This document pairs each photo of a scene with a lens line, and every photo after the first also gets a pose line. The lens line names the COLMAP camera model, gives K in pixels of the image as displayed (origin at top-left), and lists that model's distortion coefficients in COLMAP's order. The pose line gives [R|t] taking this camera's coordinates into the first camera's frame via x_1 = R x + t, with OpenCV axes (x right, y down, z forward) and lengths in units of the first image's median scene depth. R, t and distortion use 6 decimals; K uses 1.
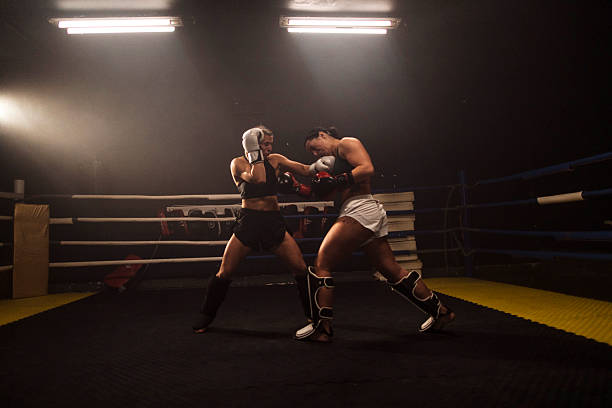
lens RADIAL K [[448.9, 0, 298.6], [0, 448.9, 199.7], [0, 0, 1]] dist [0.009438, 0.012497]
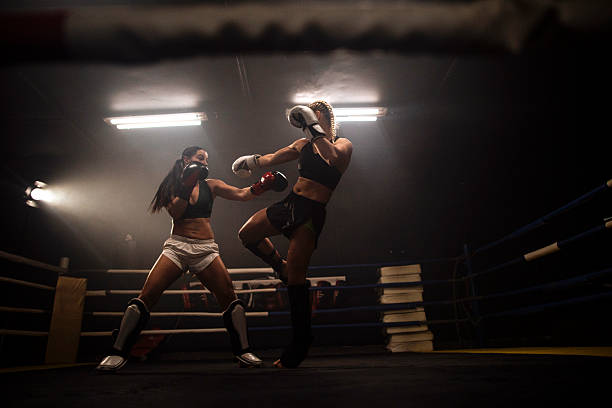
lens RADIAL K [[448.9, 0, 300.3], [0, 448.9, 200.8], [0, 0, 1]] dist [0.009438, 0.012497]
pose [[0.996296, -0.027611, -0.081437, 0.071124], [0.005489, 0.965537, -0.260207, 0.118455], [0.085815, 0.258796, 0.962112, -0.083036]]
